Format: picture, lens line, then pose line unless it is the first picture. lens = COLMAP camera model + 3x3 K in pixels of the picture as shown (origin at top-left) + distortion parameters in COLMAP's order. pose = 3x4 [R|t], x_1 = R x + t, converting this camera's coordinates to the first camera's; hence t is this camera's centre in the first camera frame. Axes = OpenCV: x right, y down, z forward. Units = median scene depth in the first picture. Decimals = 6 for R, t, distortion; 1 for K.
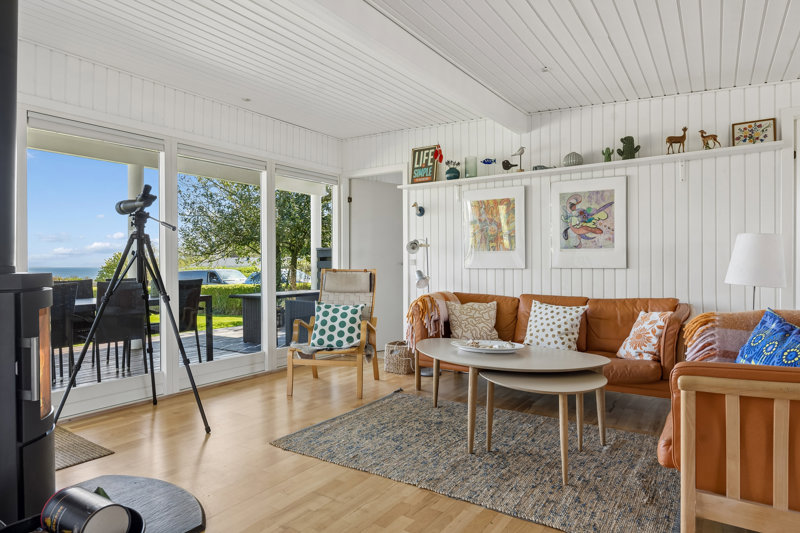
lens RADIAL K [[476.0, 0, 399.9], [0, 476.0, 266.0], [0, 0, 1]] dist [-0.002914, -0.000713]
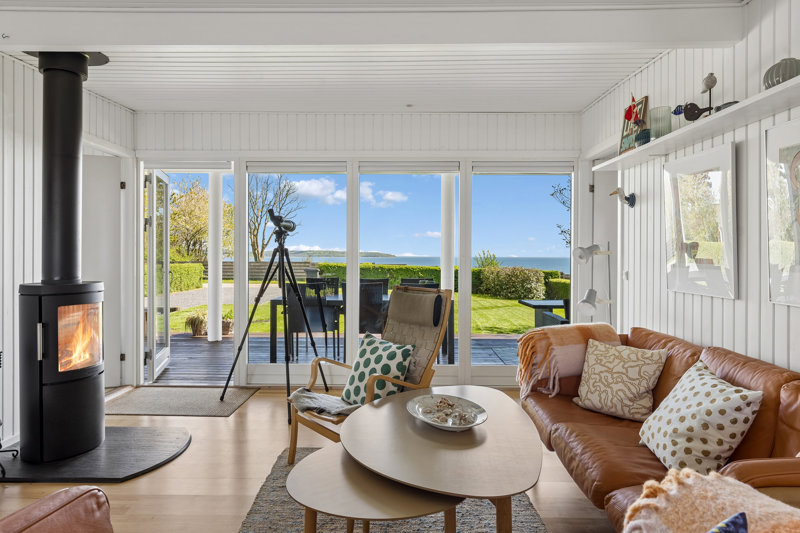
lens RADIAL K [[506.9, 0, 399.0], [0, 506.9, 265.0], [0, 0, 1]] dist [-0.008535, -0.001704]
pose [[0.559256, 0.023528, -0.828661, 0.703262], [-0.011091, 0.999720, 0.020899, -0.054116], [0.828921, -0.002498, 0.559361, 0.511615]]
